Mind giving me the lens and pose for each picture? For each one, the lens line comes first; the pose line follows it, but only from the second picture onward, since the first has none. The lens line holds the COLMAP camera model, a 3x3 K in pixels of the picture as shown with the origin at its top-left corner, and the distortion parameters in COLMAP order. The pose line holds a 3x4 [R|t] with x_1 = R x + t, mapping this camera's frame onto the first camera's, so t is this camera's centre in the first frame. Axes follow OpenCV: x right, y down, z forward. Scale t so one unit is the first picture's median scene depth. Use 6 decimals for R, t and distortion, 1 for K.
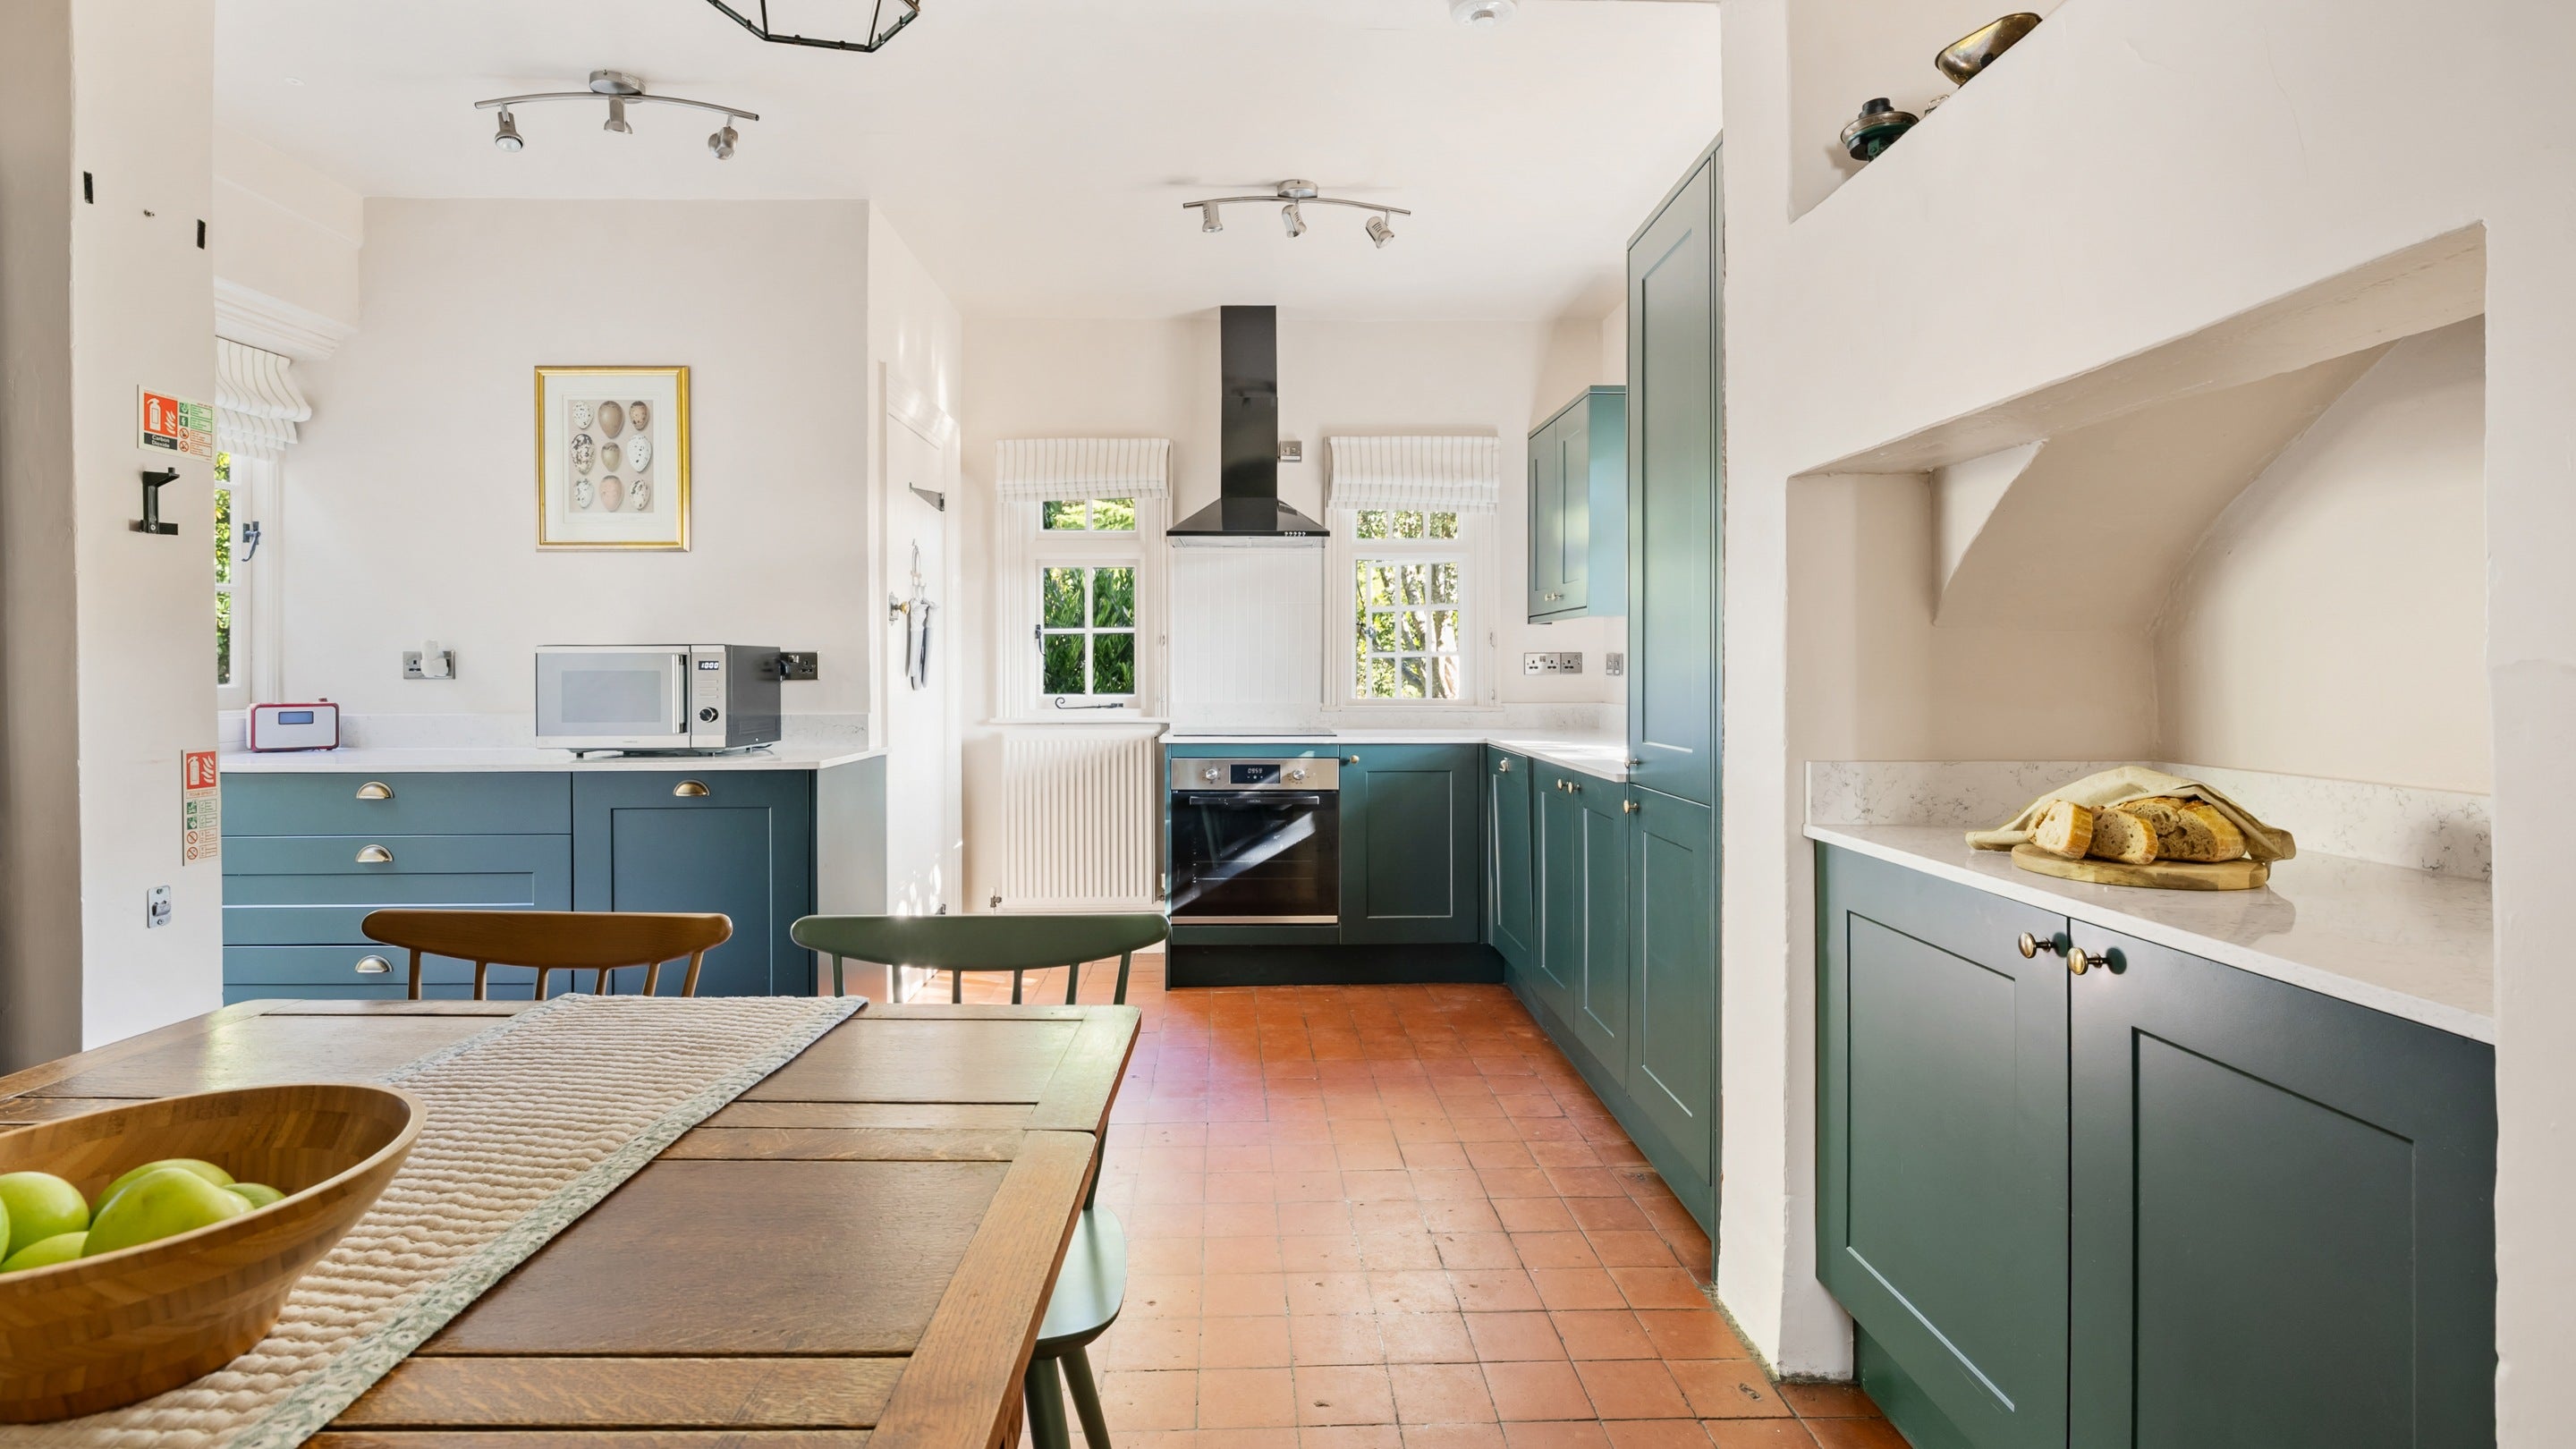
lens RADIAL K [[1204.1, 0, 1280.7], [0, 1204.1, 675.2], [0, 0, 1]] dist [-0.001351, 0.000479]
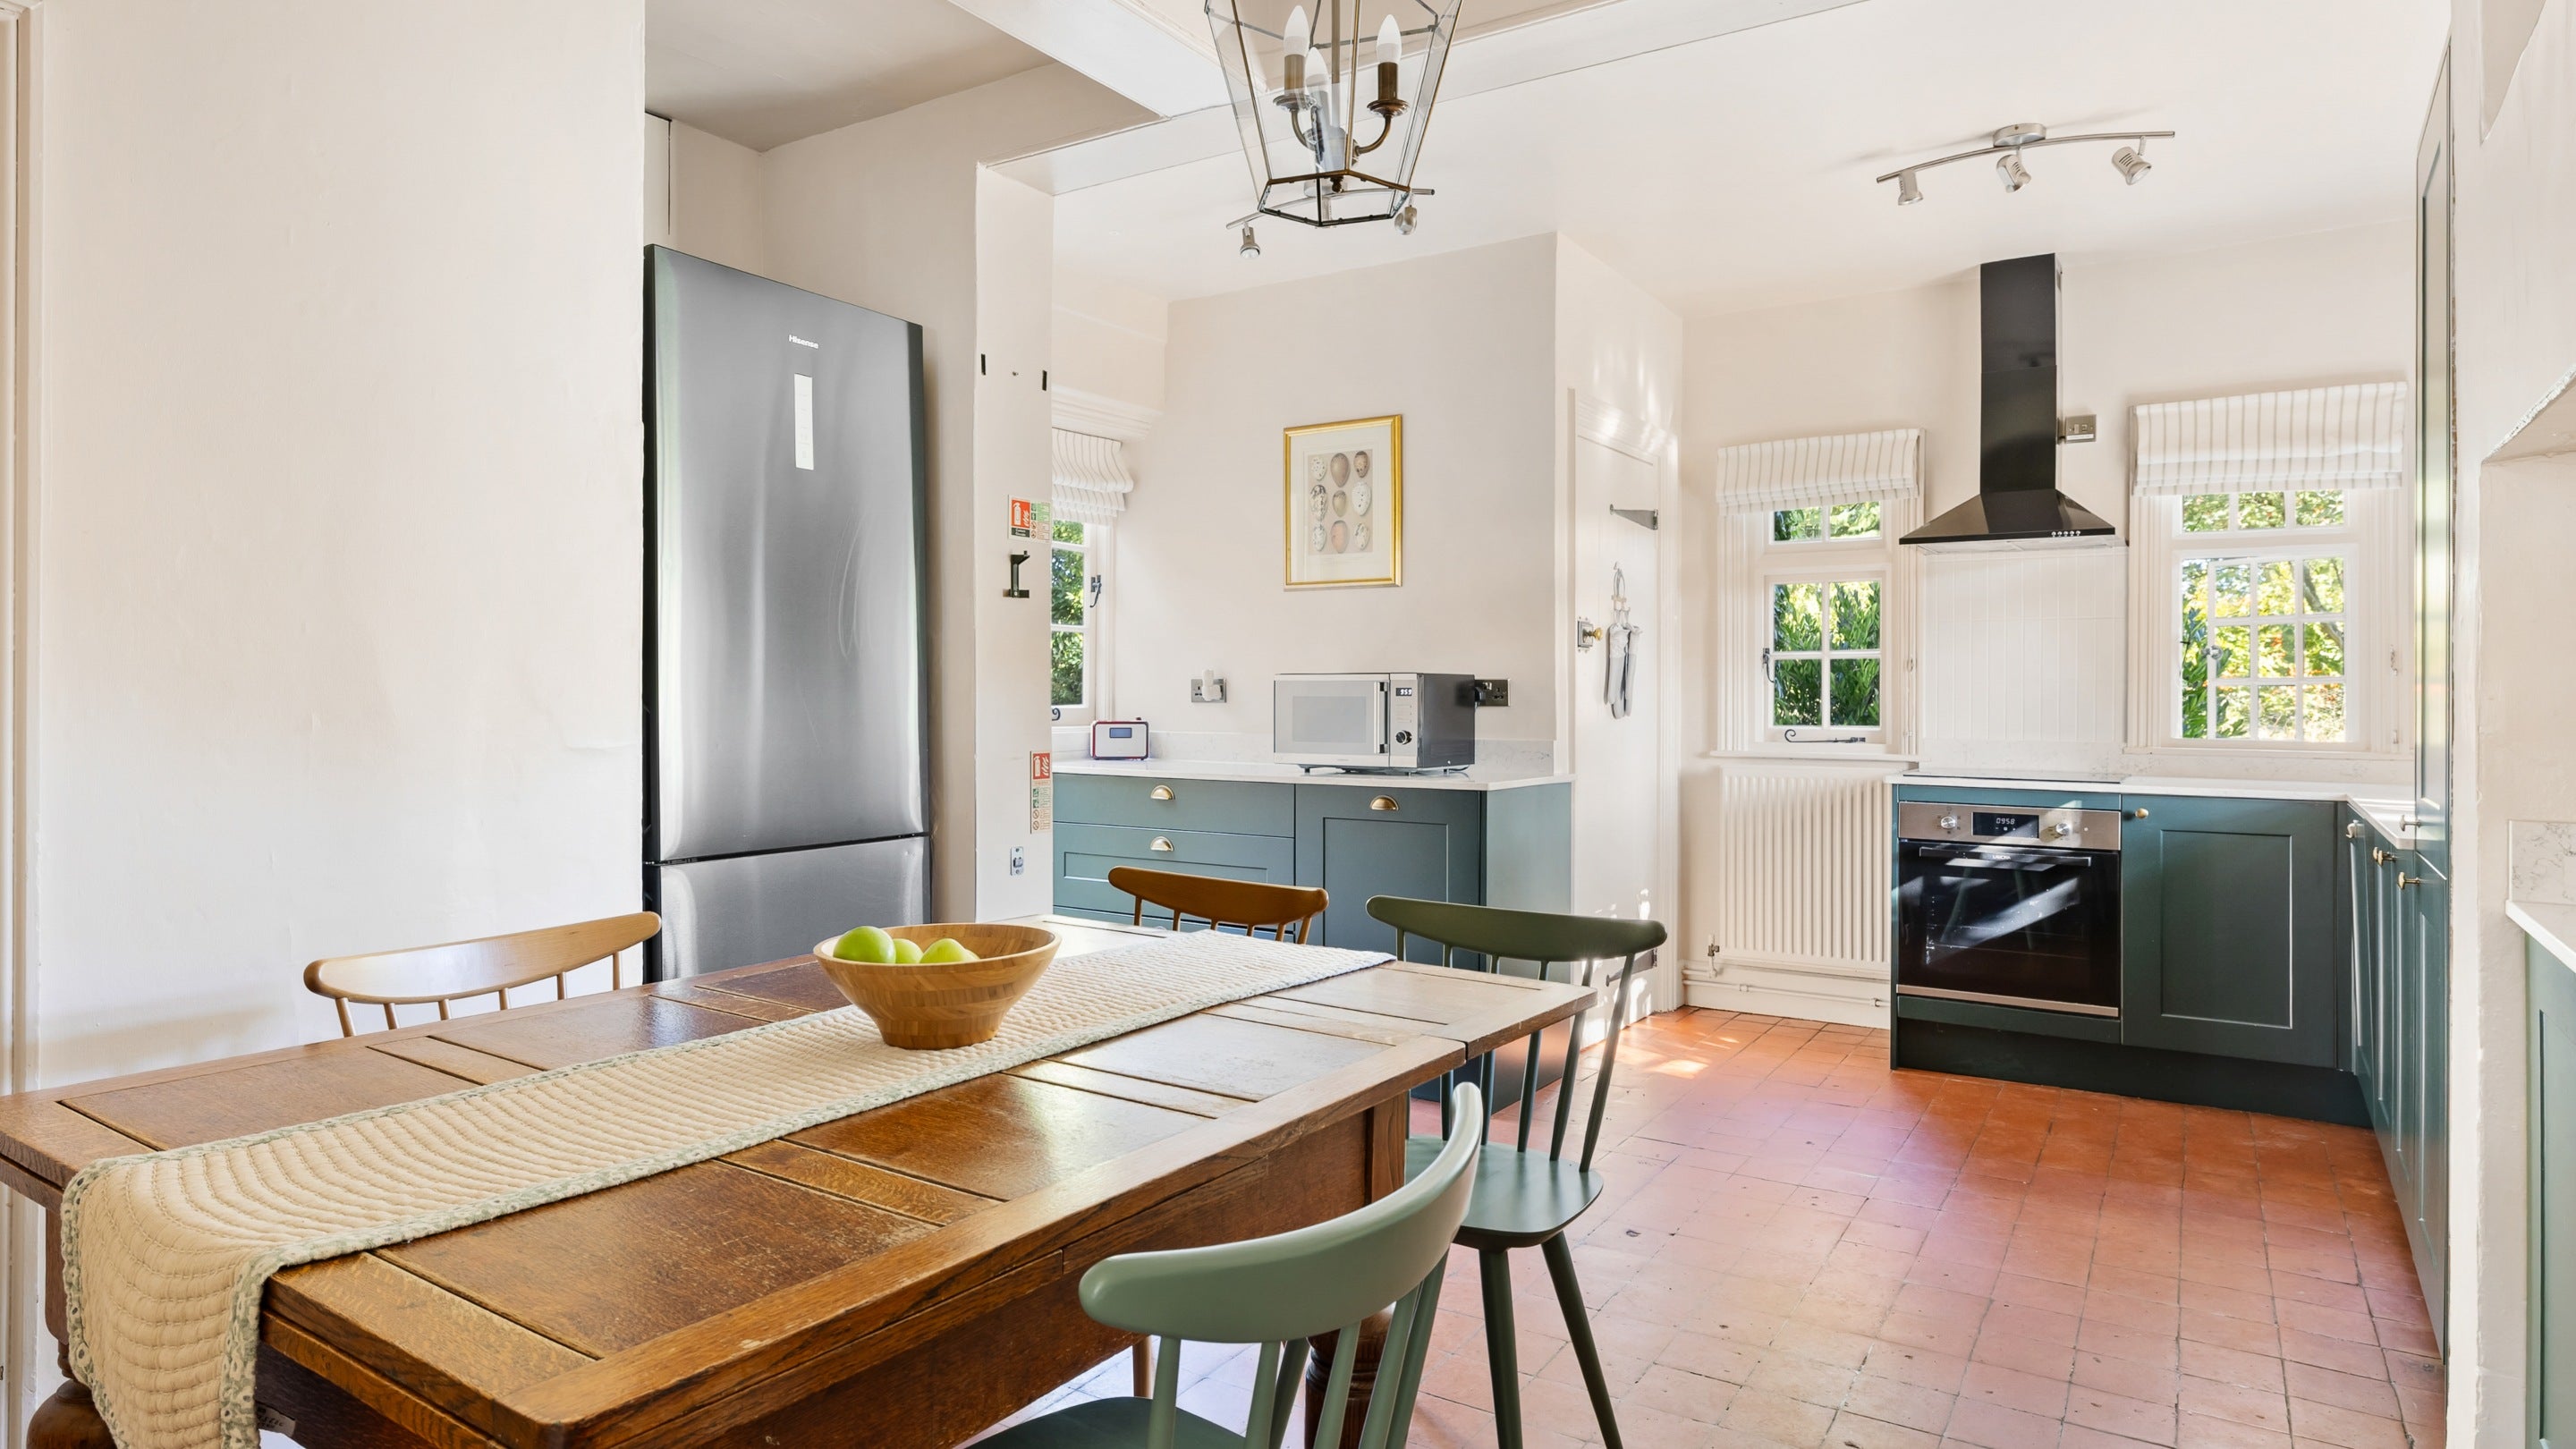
lens RADIAL K [[1431.8, 0, 1294.5], [0, 1431.8, 707.1], [0, 0, 1]] dist [-0.003926, 0.001075]
pose [[0.826070, 0.010560, -0.563469, 0.146350], [-0.009201, 0.999944, 0.005251, -0.000350], [0.563493, 0.000847, 0.826121, -0.107176]]
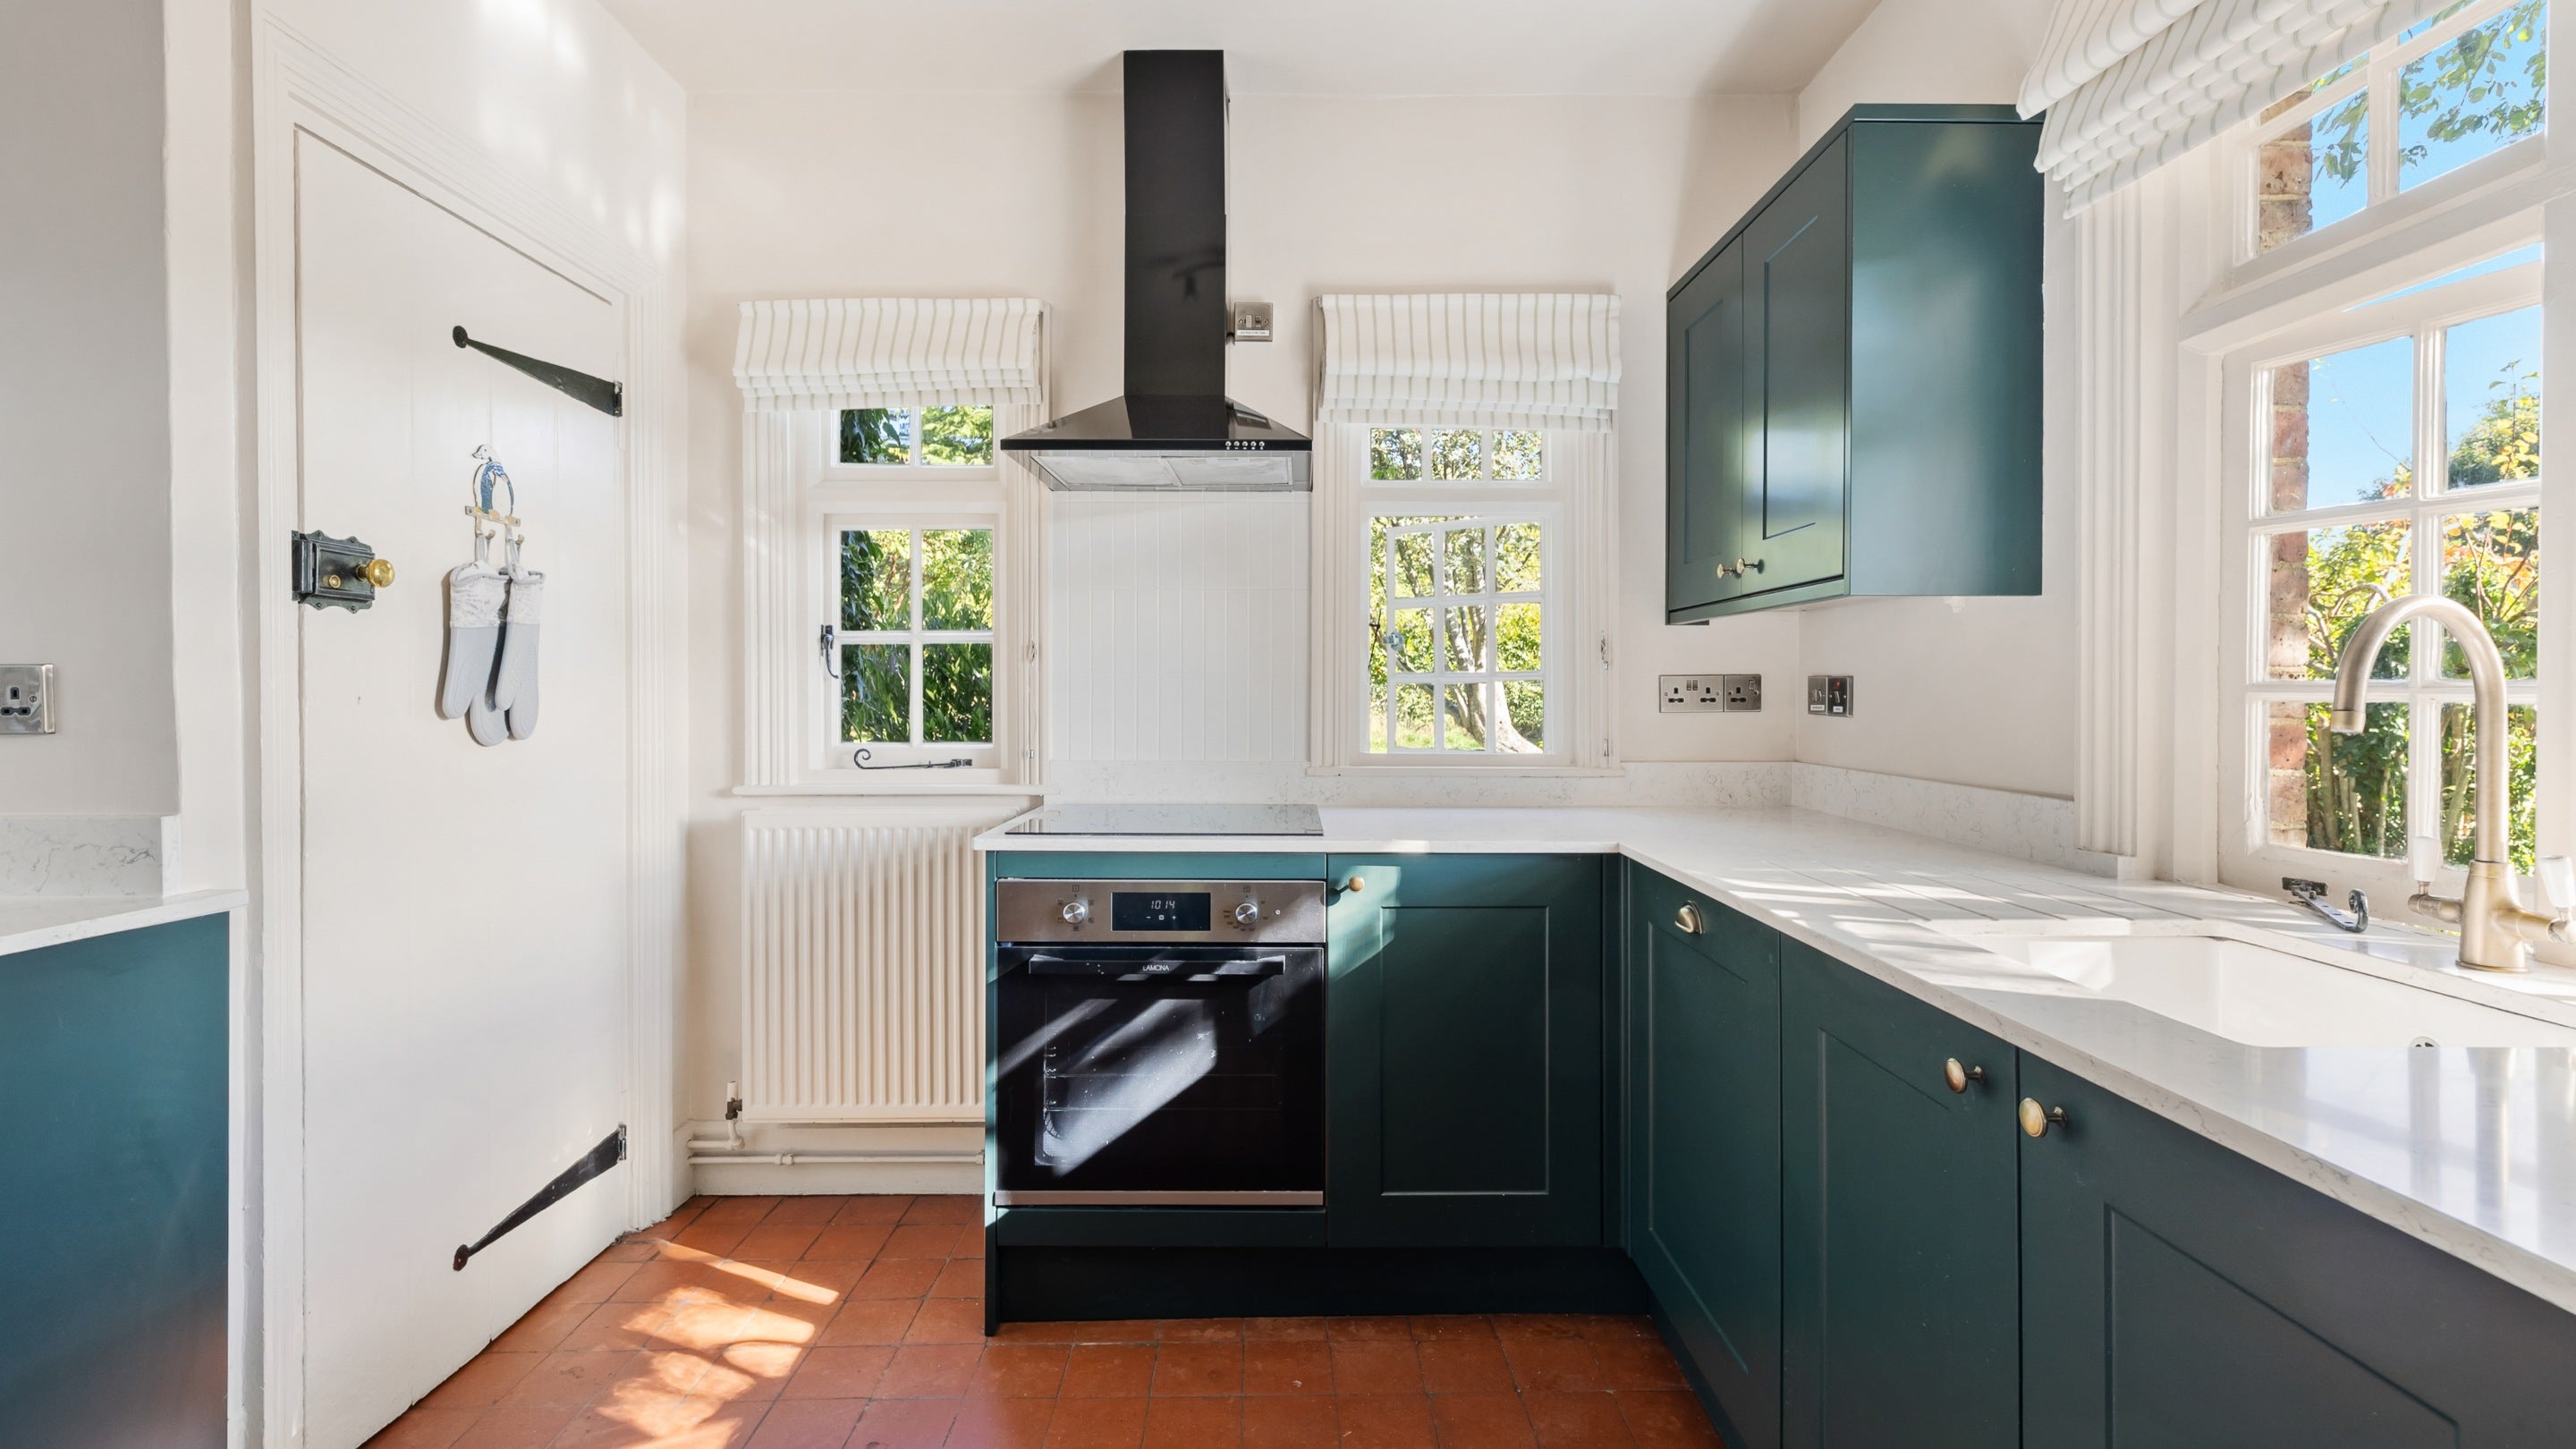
lens RADIAL K [[1173.5, 0, 1318.7], [0, 1173.5, 665.3], [0, 0, 1]] dist [0.001850, 0.000369]
pose [[0.999993, 0.002632, 0.002670, 0.048925], [-0.002557, 0.999605, -0.027996, -0.009047], [-0.002743, 0.027989, 0.999604, 0.569208]]
